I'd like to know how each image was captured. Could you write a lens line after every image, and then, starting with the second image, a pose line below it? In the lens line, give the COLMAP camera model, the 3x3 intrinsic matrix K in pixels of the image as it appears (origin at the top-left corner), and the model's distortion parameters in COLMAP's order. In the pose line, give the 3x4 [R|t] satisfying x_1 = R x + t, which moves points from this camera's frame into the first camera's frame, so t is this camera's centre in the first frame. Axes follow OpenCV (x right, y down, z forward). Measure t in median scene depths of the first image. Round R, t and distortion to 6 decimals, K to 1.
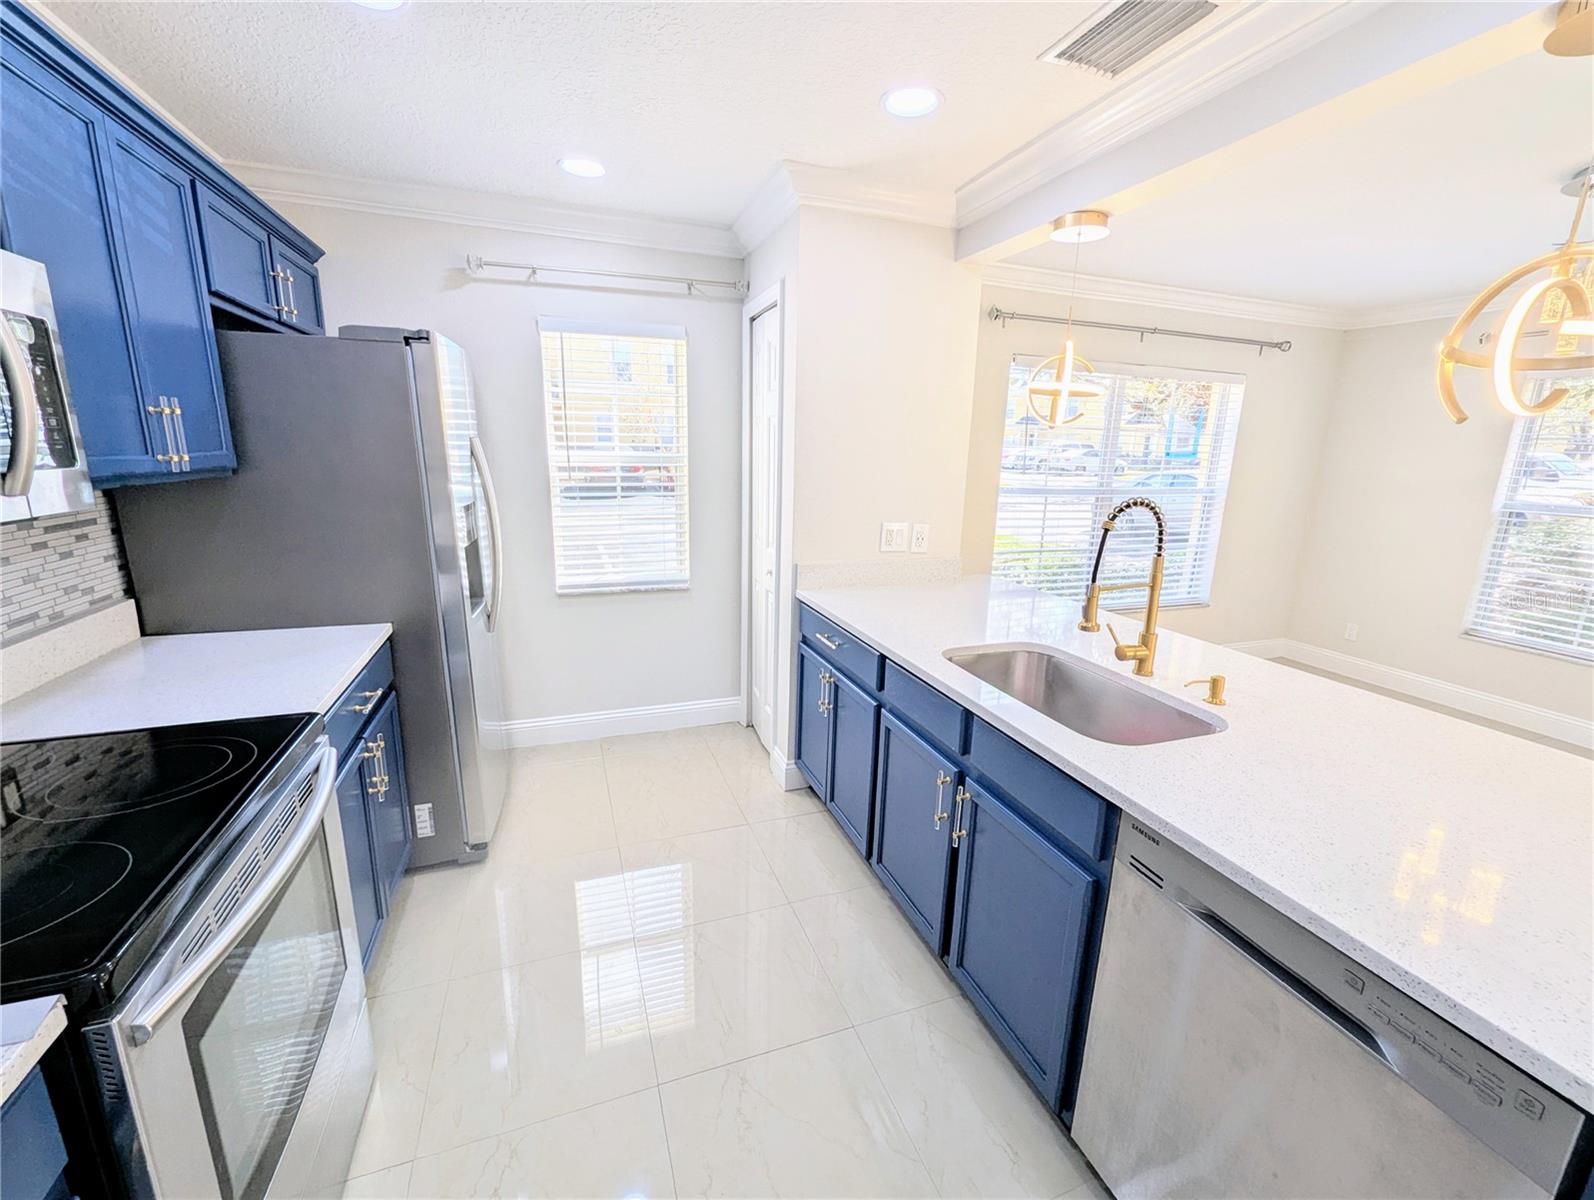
lens RADIAL K [[663.6, 0, 801.2], [0, 663.6, 600.4], [0, 0, 1]] dist [-0.000272, -0.000510]
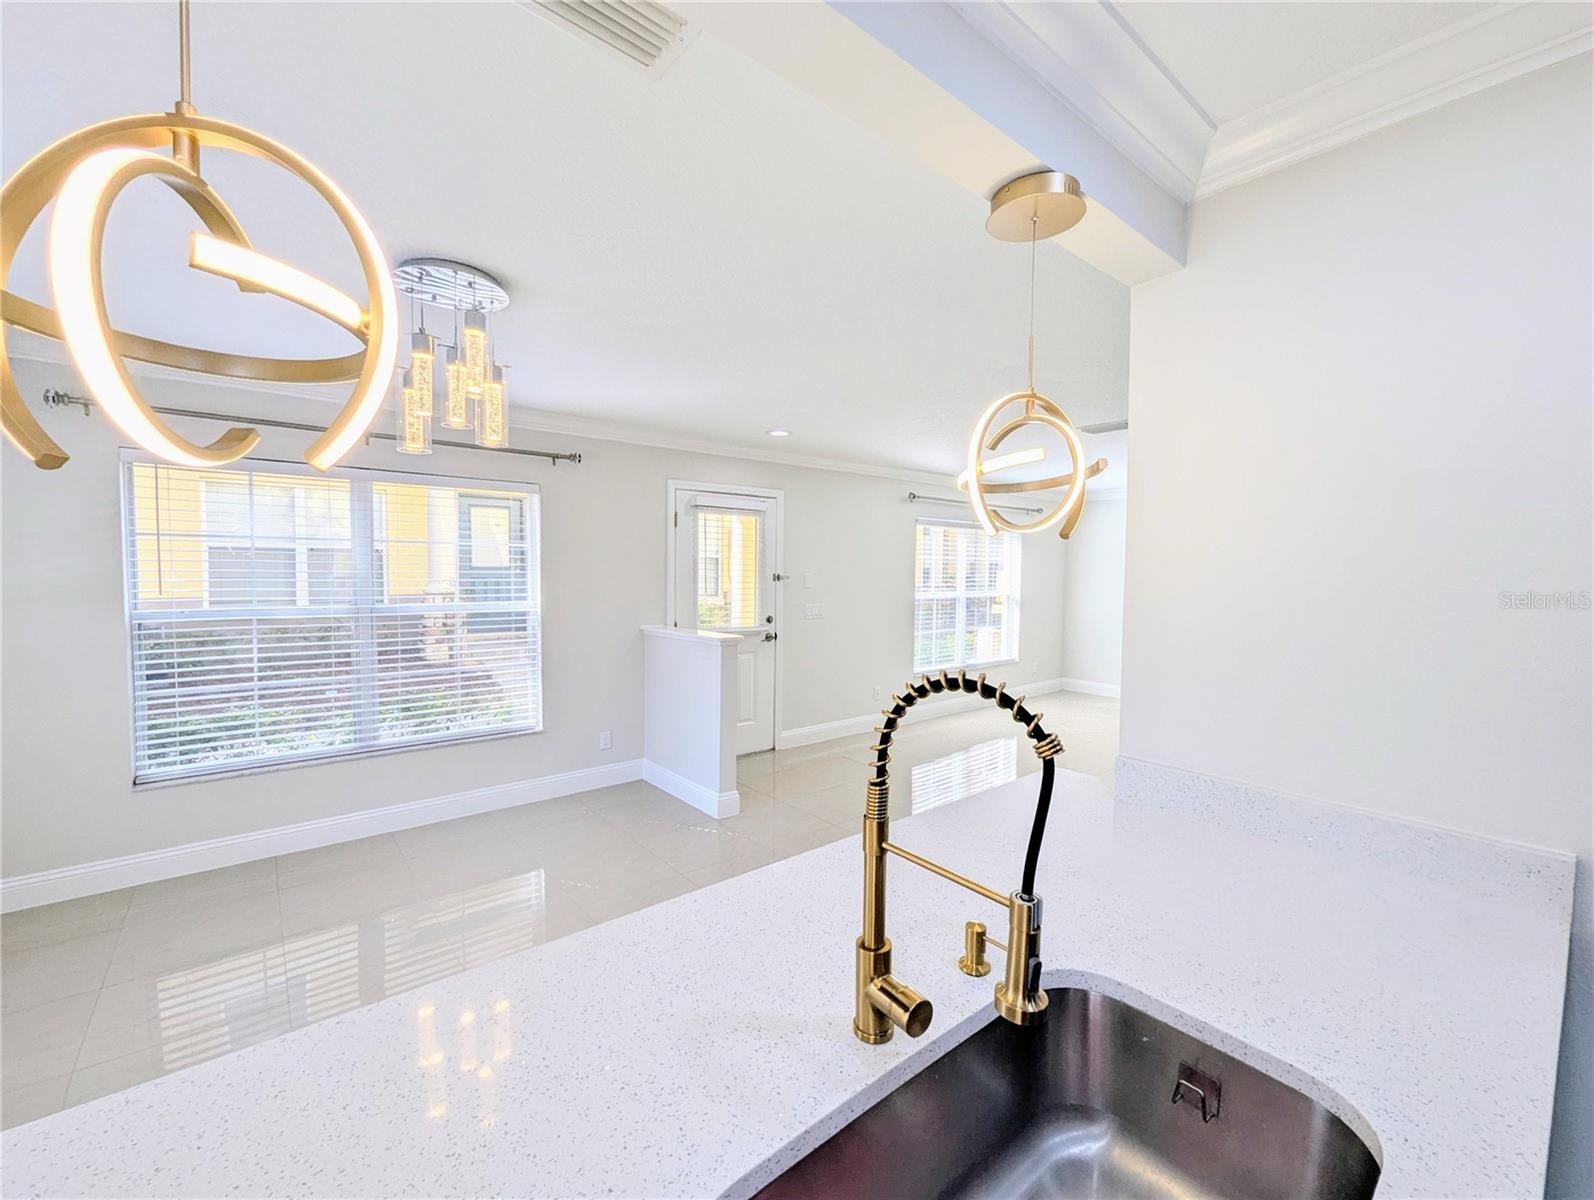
lens RADIAL K [[663.6, 0, 801.2], [0, 663.6, 600.4], [0, 0, 1]] dist [-0.000272, -0.000510]
pose [[-0.352242, -0.077022, 0.932734, 0.113124], [0.194311, 0.968873, 0.153386, -0.258722], [-0.915515, 0.235270, -0.326312, 1.097627]]
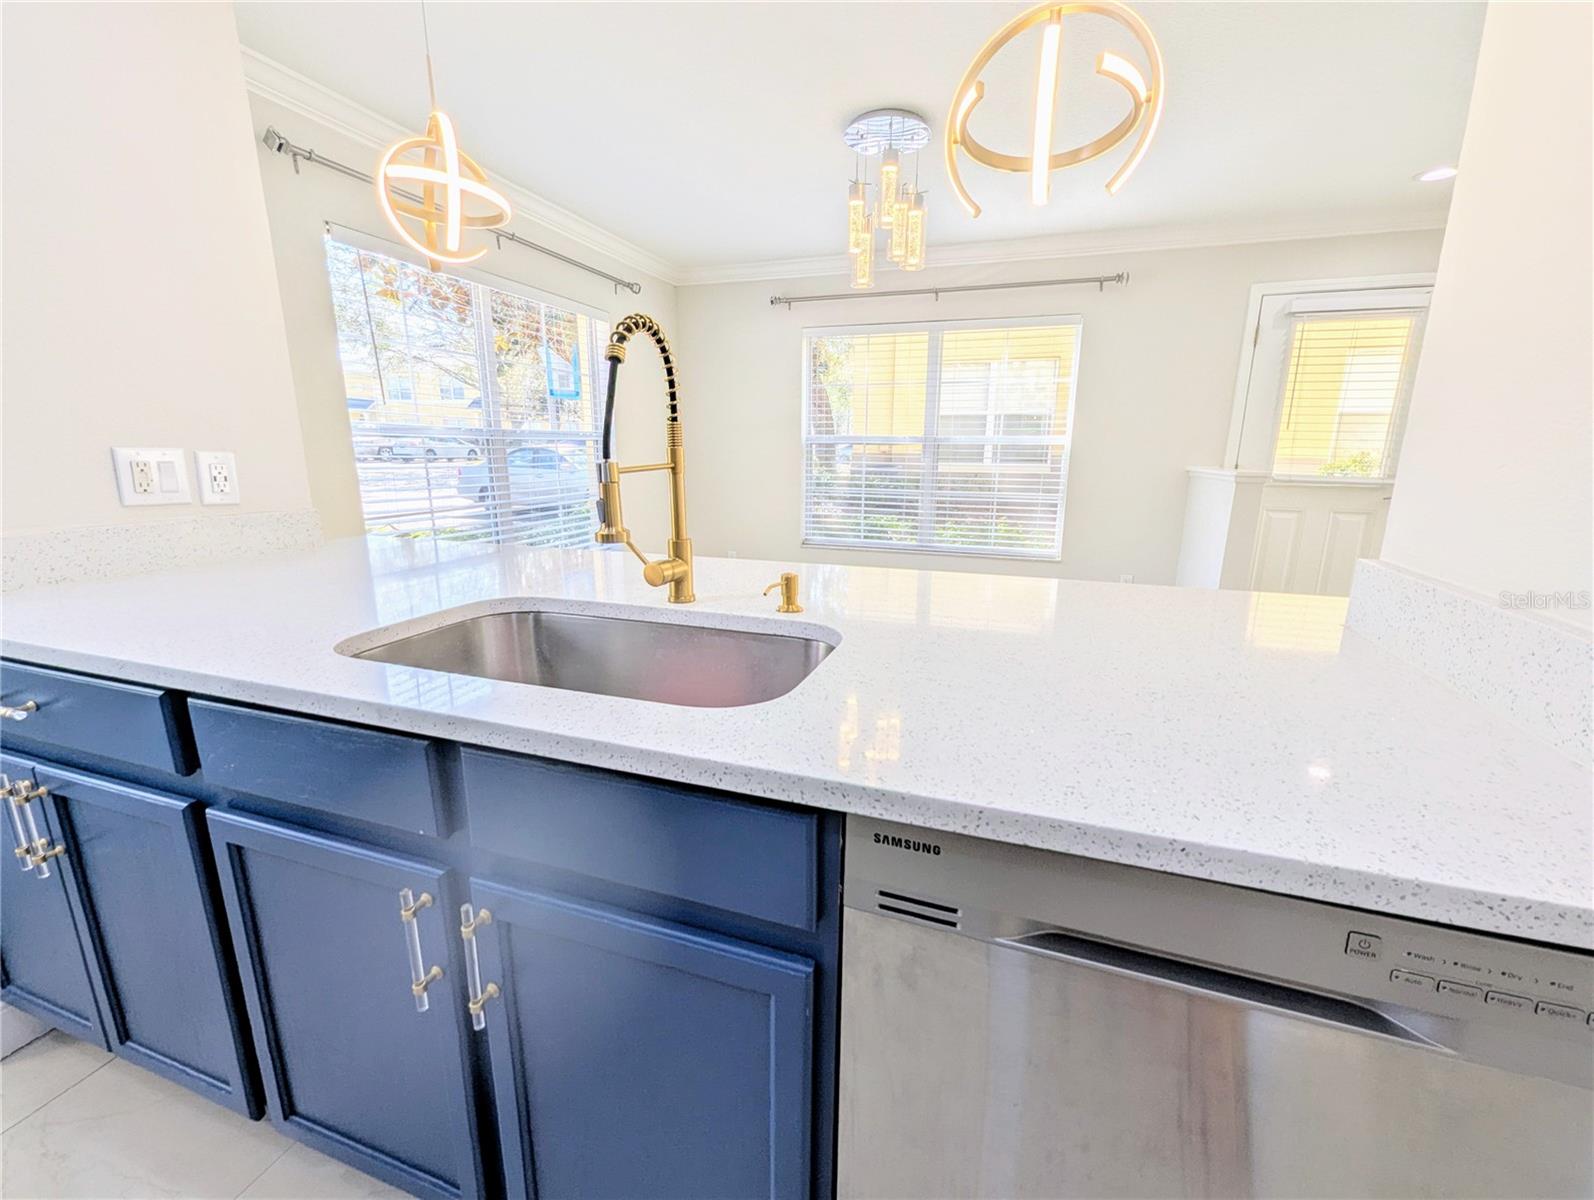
lens RADIAL K [[663.6, 0, 801.2], [0, 663.6, 600.4], [0, 0, 1]] dist [-0.000272, -0.000510]
pose [[0.624164, -0.196159, 0.756268, 0.071668], [0.185299, 0.977518, 0.100615, 0.063617], [-0.759001, 0.077336, 0.646480, 0.458109]]
